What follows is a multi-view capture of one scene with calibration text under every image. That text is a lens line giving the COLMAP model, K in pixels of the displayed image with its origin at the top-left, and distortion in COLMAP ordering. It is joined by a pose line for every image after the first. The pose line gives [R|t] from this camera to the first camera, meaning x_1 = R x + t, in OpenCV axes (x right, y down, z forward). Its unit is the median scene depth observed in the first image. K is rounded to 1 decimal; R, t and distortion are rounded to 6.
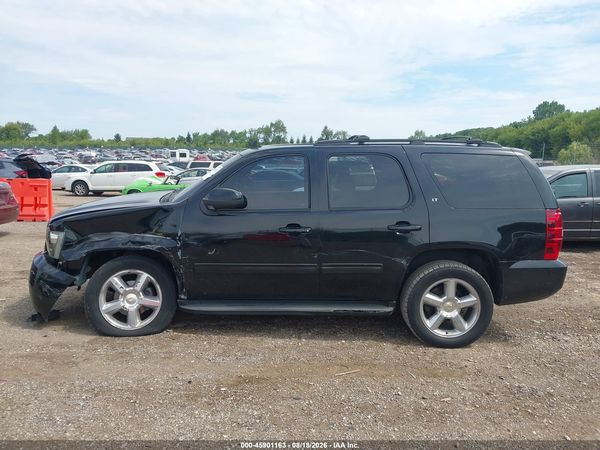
lens RADIAL K [[480.2, 0, 303.5], [0, 480.2, 225.4], [0, 0, 1]] dist [0.013837, -0.000093]
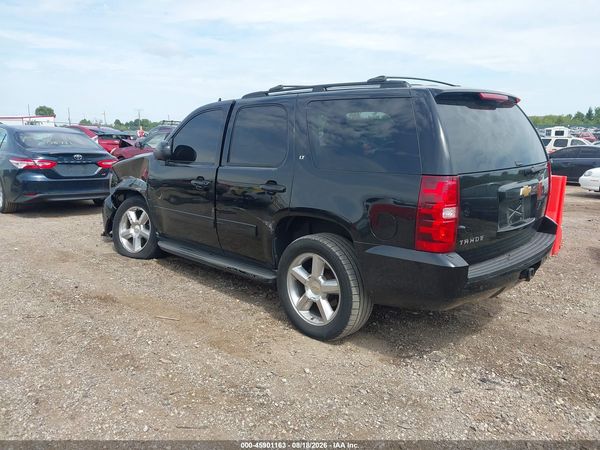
lens RADIAL K [[480.2, 0, 303.5], [0, 480.2, 225.4], [0, 0, 1]] dist [0.013837, -0.000093]
pose [[0.707492, 0.124928, -0.695592, 0.852201], [-0.097609, 0.992092, 0.078900, -0.001679], [0.699948, 0.012075, 0.714091, 0.393609]]
